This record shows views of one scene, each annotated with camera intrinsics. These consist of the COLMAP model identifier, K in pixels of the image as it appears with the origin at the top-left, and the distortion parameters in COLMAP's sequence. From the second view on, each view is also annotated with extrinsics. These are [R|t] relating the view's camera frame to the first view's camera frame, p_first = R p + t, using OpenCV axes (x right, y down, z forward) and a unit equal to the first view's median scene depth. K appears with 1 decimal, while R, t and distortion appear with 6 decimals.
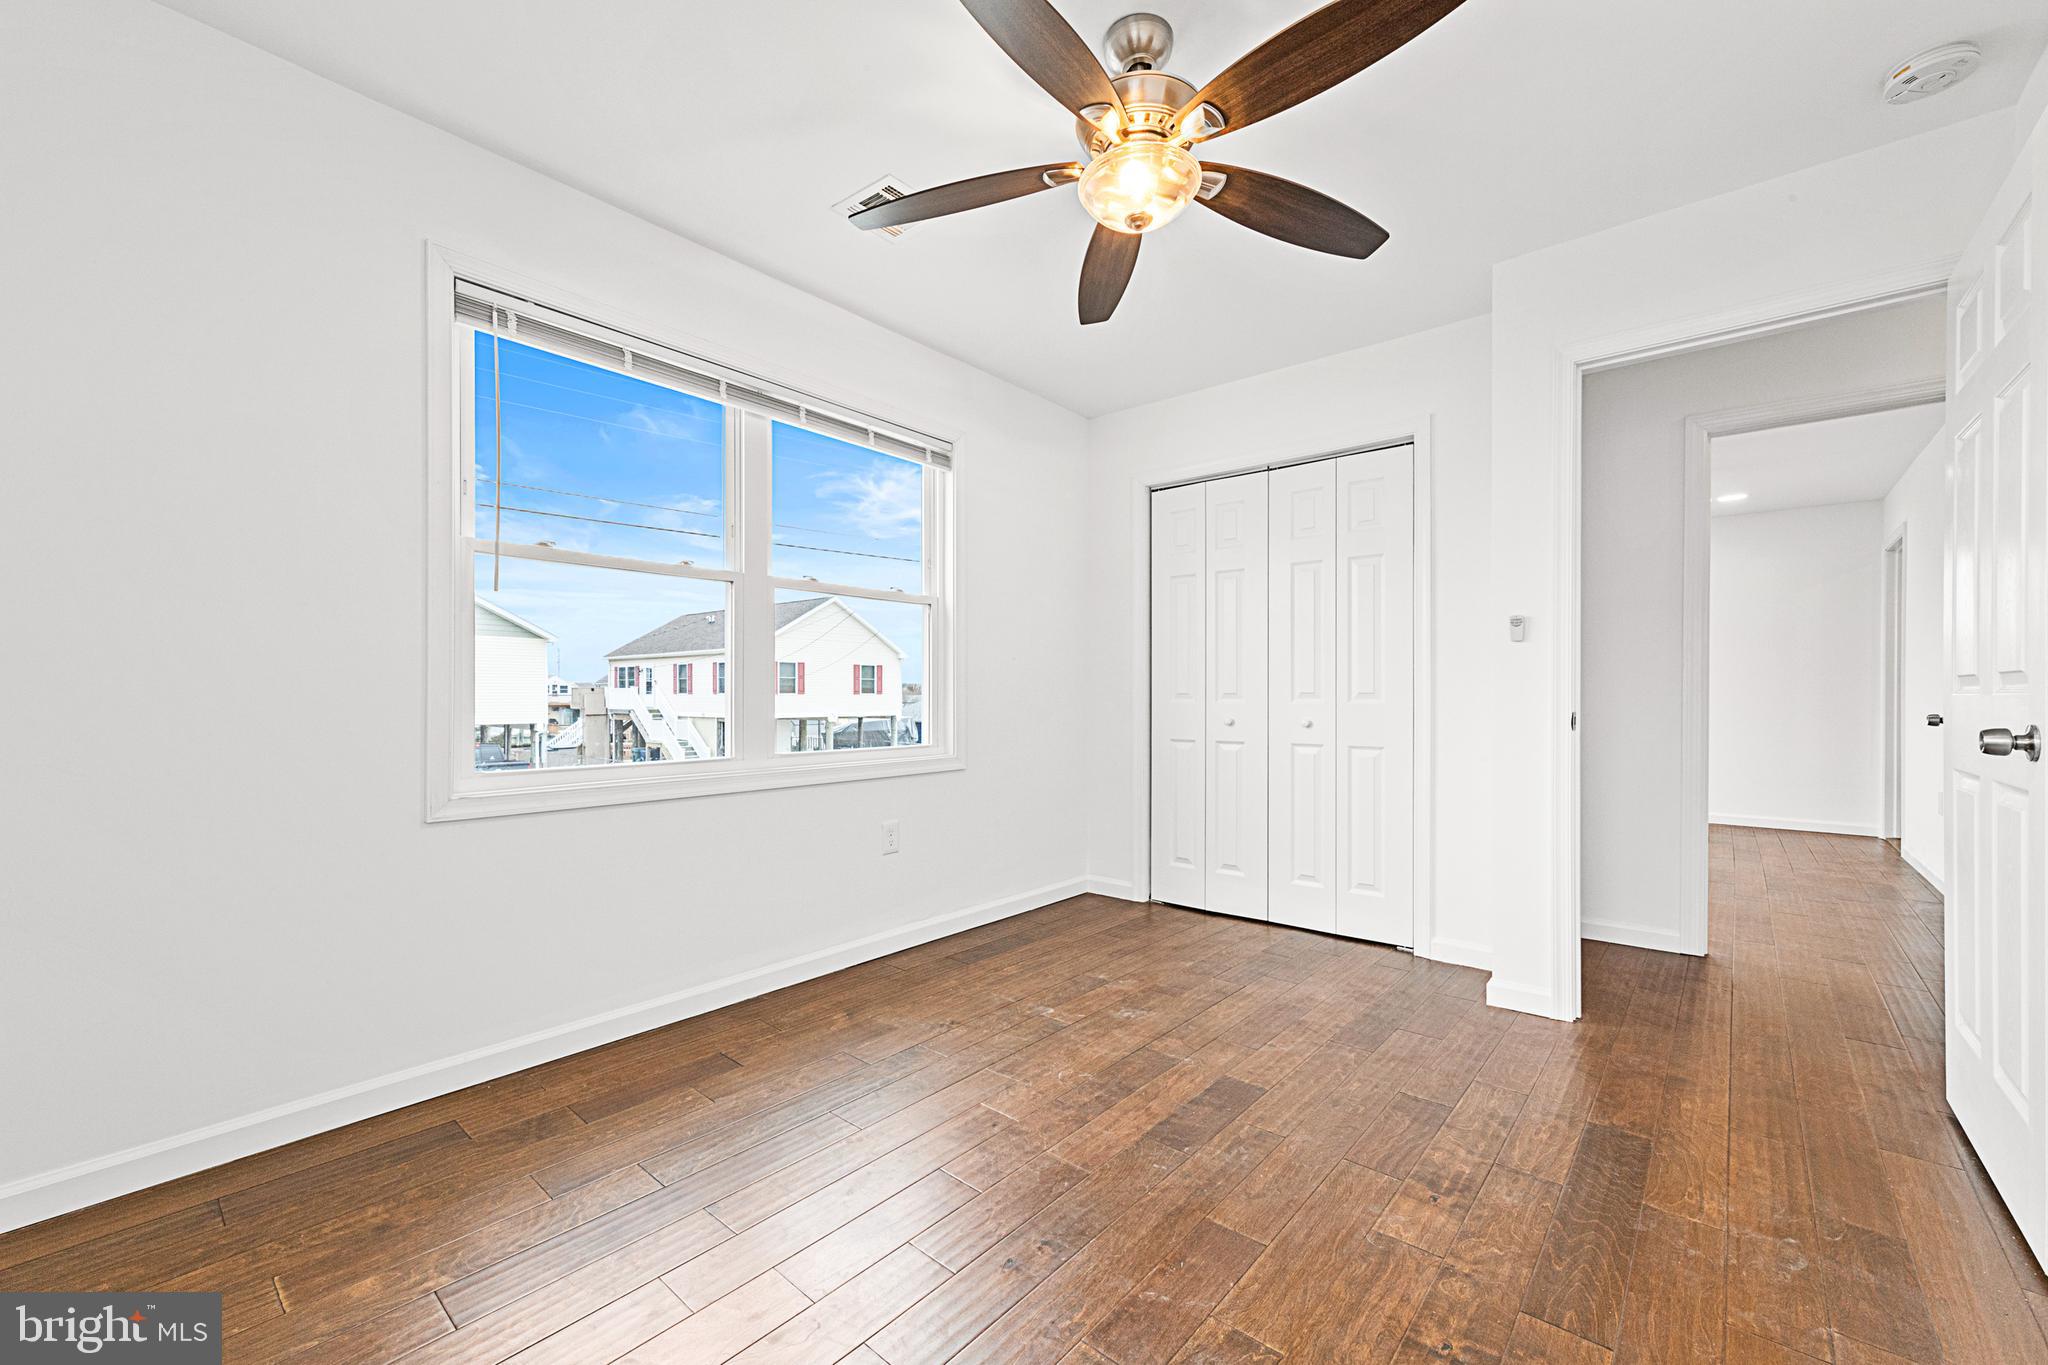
lens RADIAL K [[824.7, 0, 1030.3], [0, 824.7, 708.2], [0, 0, 1]] dist [0.006238, -0.000083]
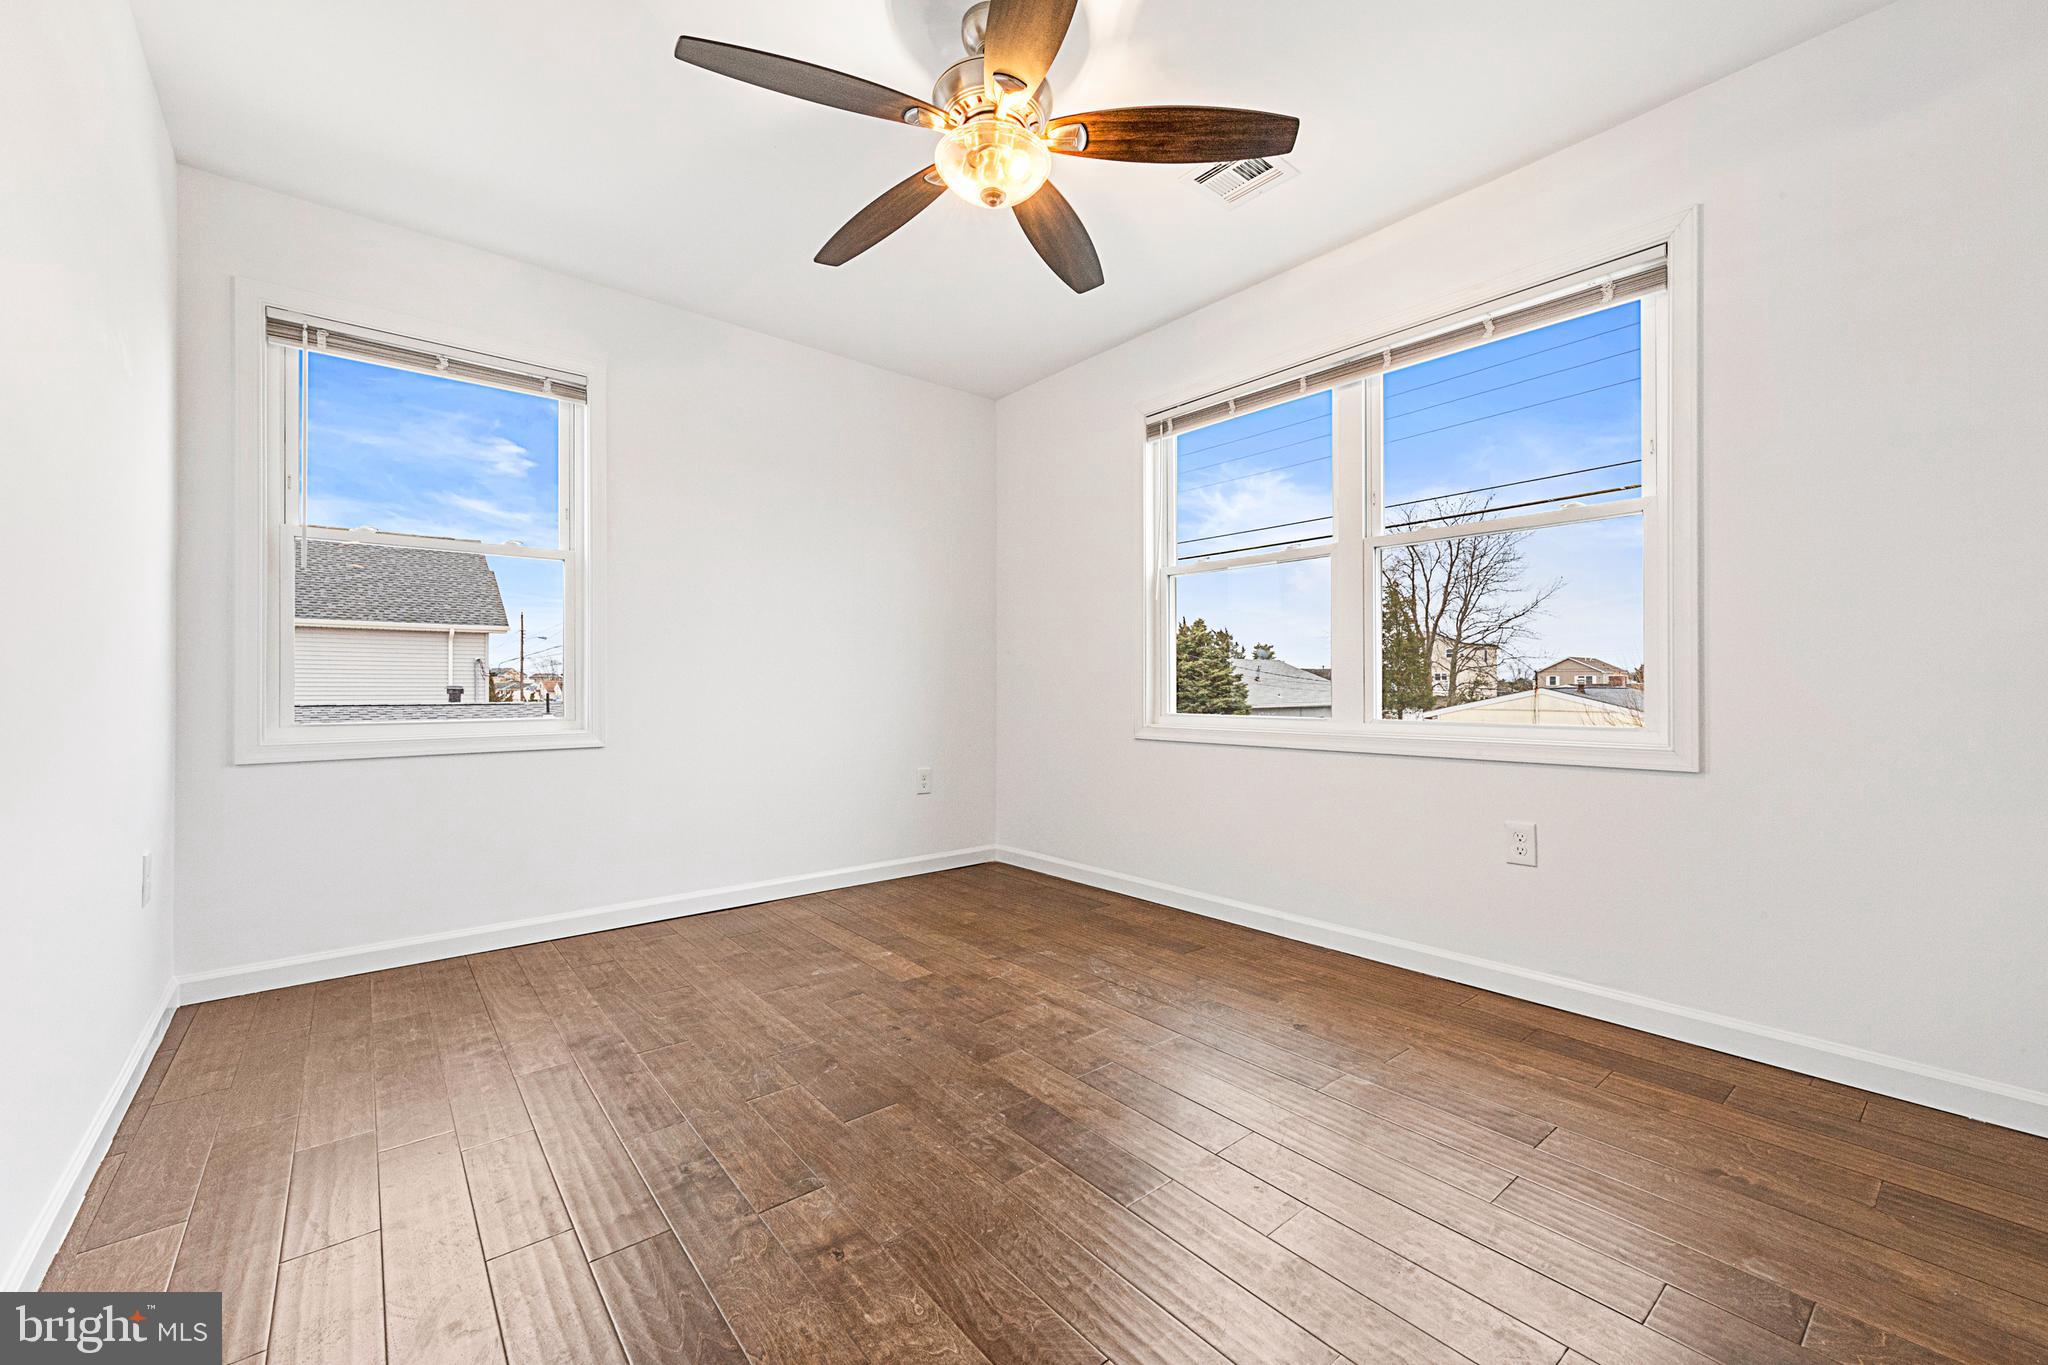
lens RADIAL K [[824.7, 0, 1030.3], [0, 824.7, 708.2], [0, 0, 1]] dist [0.006238, -0.000083]
pose [[-0.176753, 0.025132, -0.983934, 0.755451], [-0.014661, 0.999496, 0.028164, 0.020547], [0.984146, 0.019403, -0.176296, 0.804404]]
